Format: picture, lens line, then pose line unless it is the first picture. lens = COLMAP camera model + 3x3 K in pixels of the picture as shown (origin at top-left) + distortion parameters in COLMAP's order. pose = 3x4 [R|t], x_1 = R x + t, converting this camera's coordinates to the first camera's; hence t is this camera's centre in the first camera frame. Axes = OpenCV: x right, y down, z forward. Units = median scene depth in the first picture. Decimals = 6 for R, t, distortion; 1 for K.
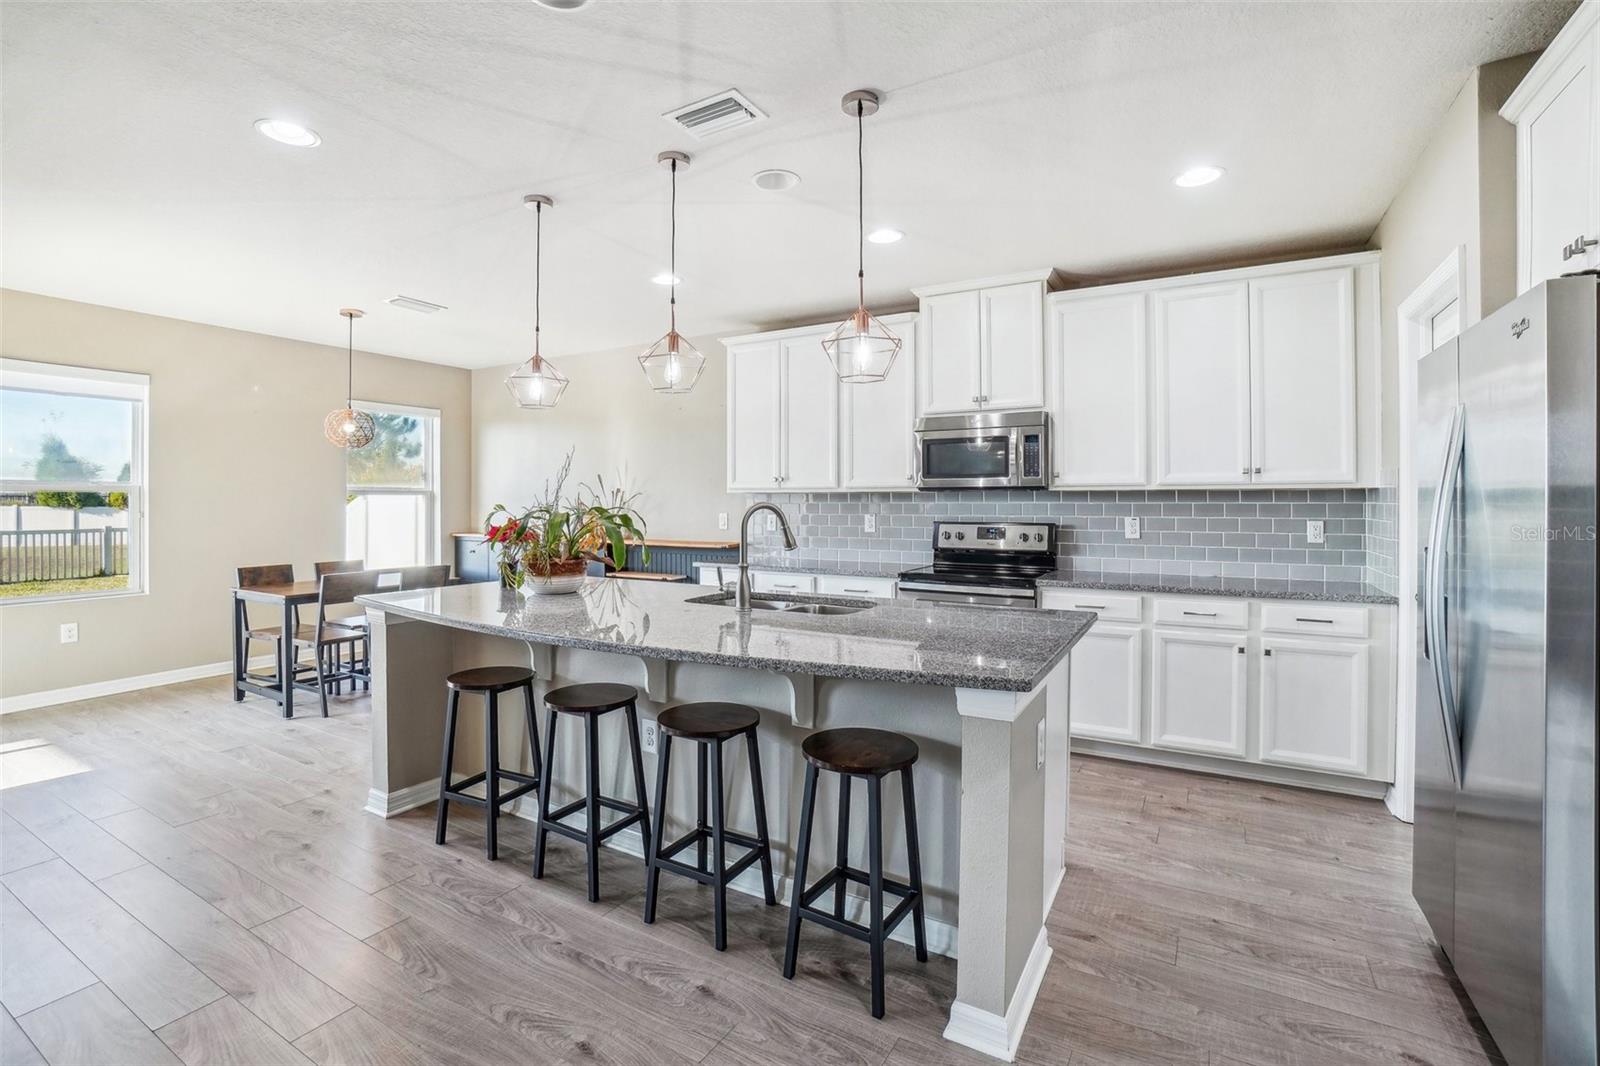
lens RADIAL K [[736.0, 0, 800.0], [0, 736.0, 497.3], [0, 0, 1]] dist [-0.047064, 0.000197]
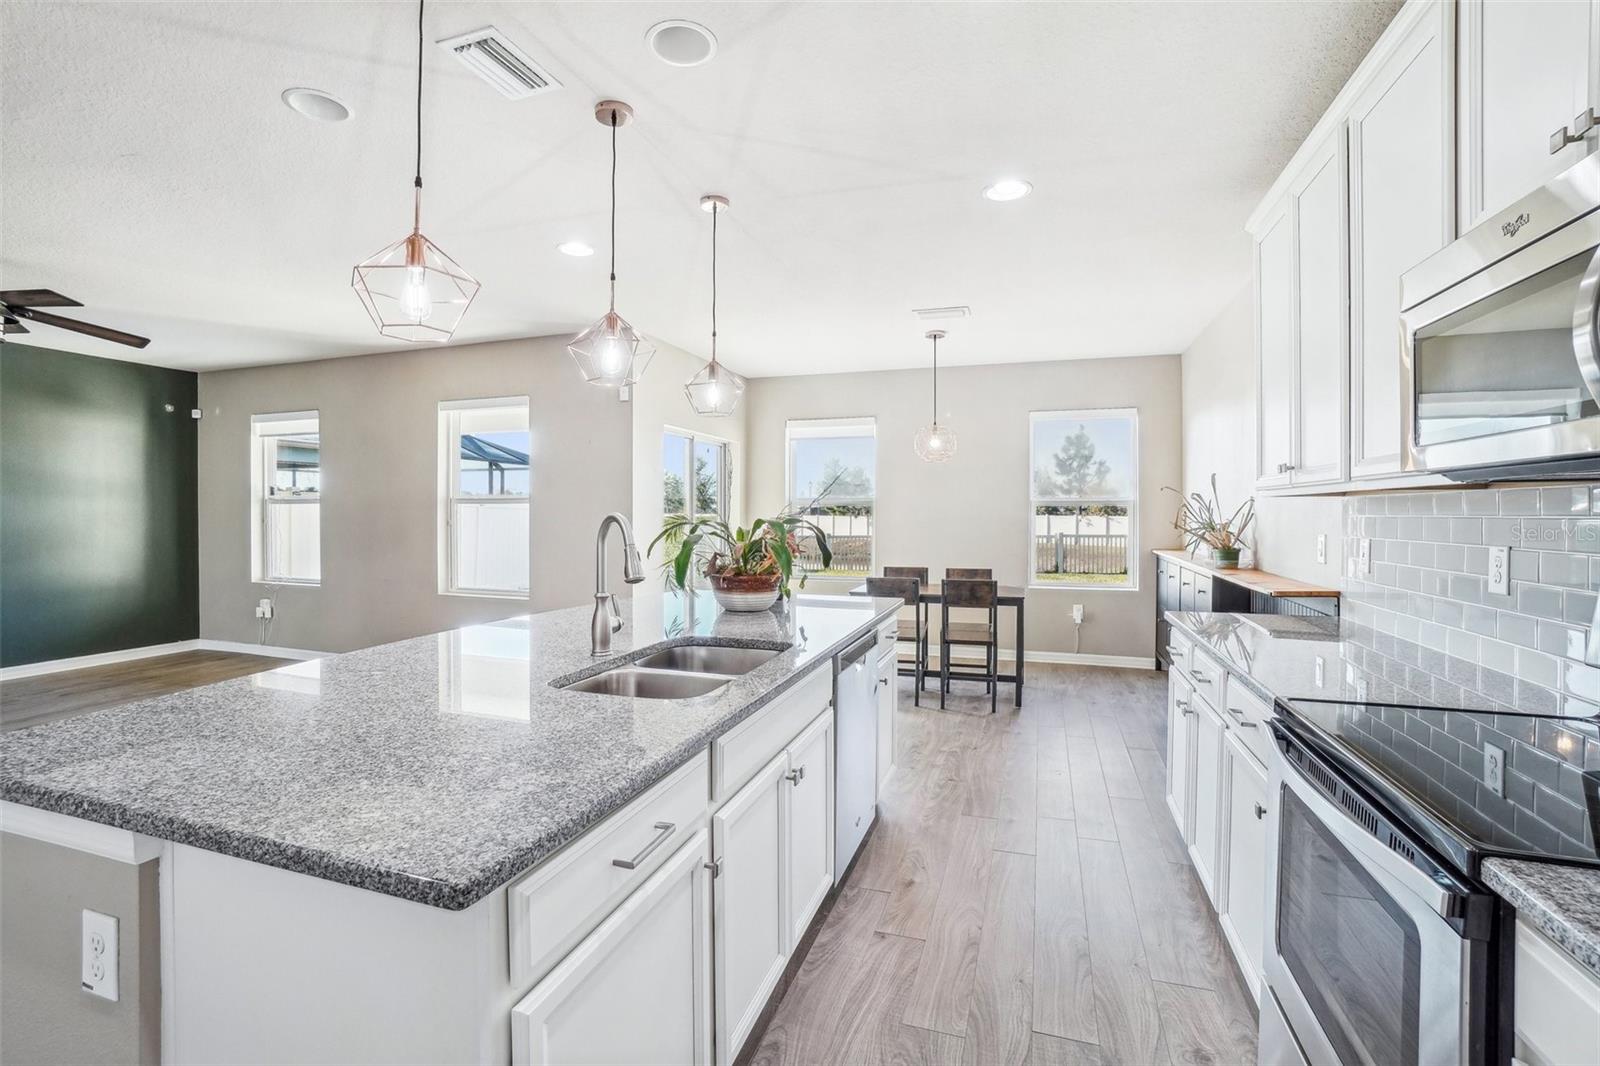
lens RADIAL K [[725.6, 0, 792.6], [0, 725.6, 516.3], [0, 0, 1]] dist [-0.061396, 0.021545]
pose [[0.201299, 0.007678, -0.979500, 0.456324], [0.001363, 0.999966, 0.008119, 0.004147], [0.979529, -0.002970, 0.201282, 0.704050]]
